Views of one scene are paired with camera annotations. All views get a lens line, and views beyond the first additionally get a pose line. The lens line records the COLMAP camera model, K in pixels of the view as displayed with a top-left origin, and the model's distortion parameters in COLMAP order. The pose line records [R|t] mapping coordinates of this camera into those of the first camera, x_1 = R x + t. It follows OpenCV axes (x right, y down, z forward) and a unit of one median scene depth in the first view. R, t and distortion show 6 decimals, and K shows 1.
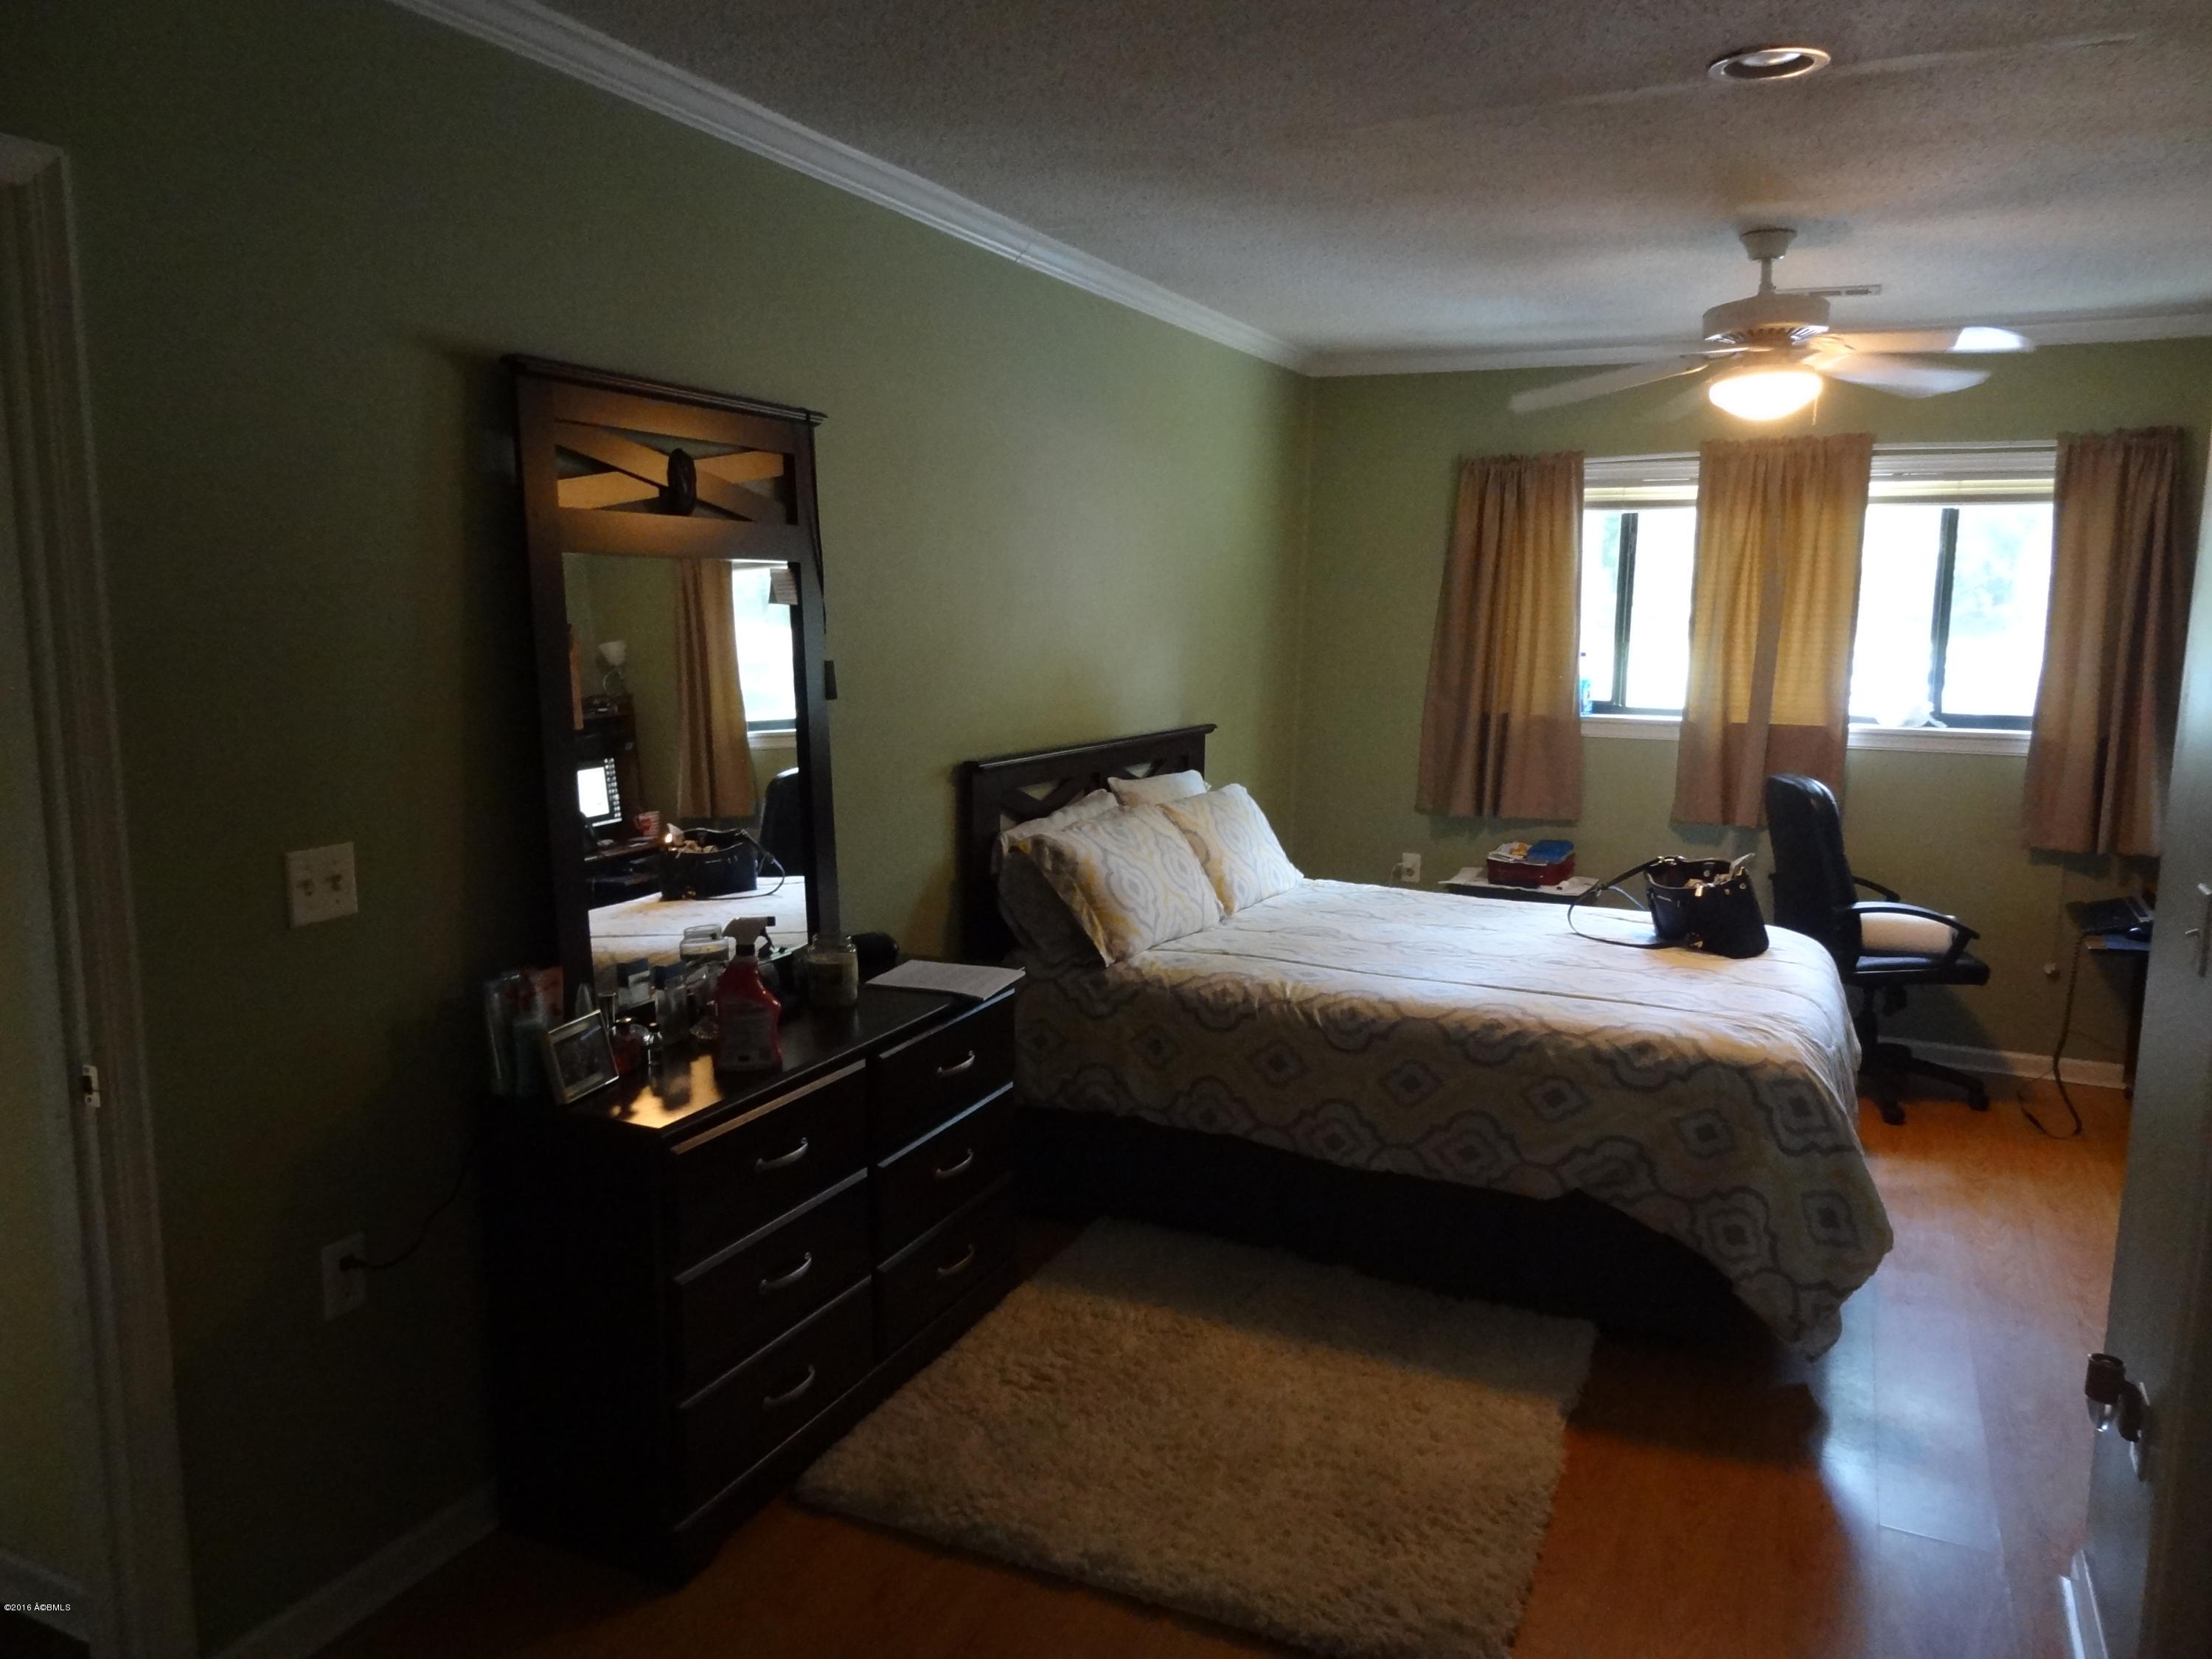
lens RADIAL K [[1566.4, 0, 1110.0], [0, 1566.4, 834.4], [0, 0, 1]] dist [0.005365, 0.007766]
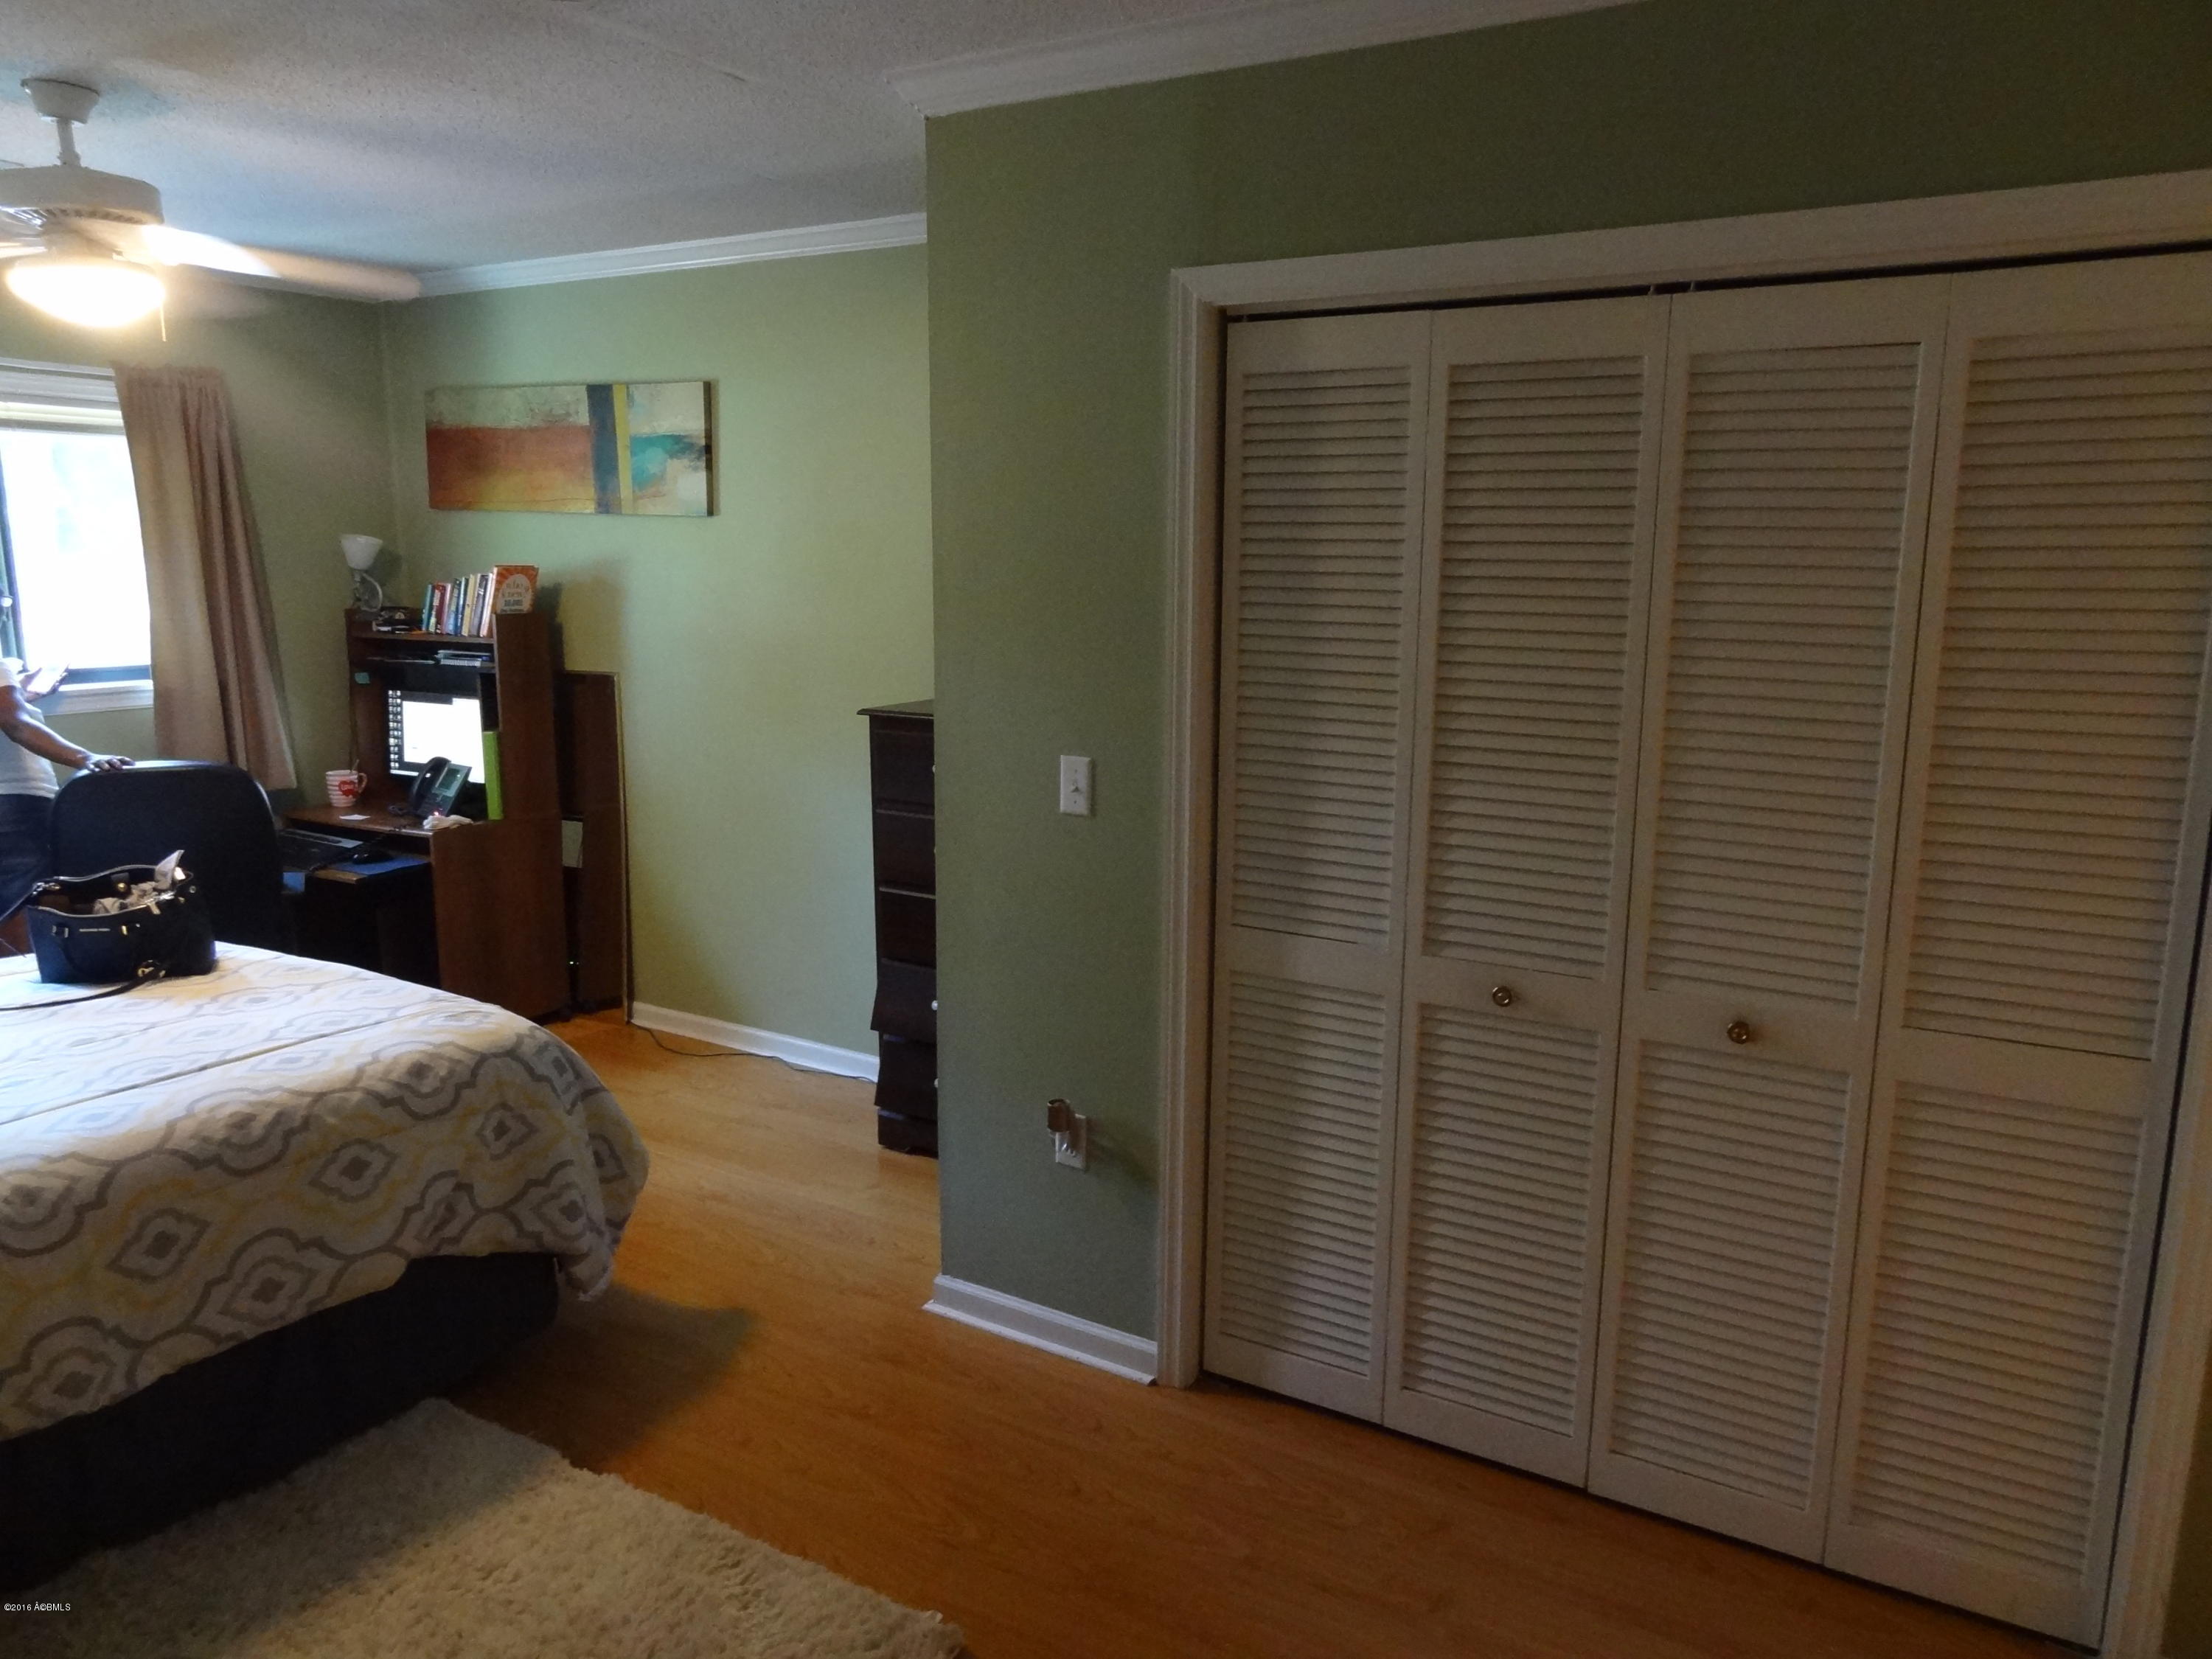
lens RADIAL K [[1566.4, 0, 1109.3], [0, 1566.4, 828.9], [0, 0, 1]] dist [0.005365, 0.007766]
pose [[0.110424, -0.189508, 0.975650, -0.429548], [0.145493, 0.974160, 0.172752, -0.087010], [-0.983178, 0.122874, 0.135143, 0.470796]]
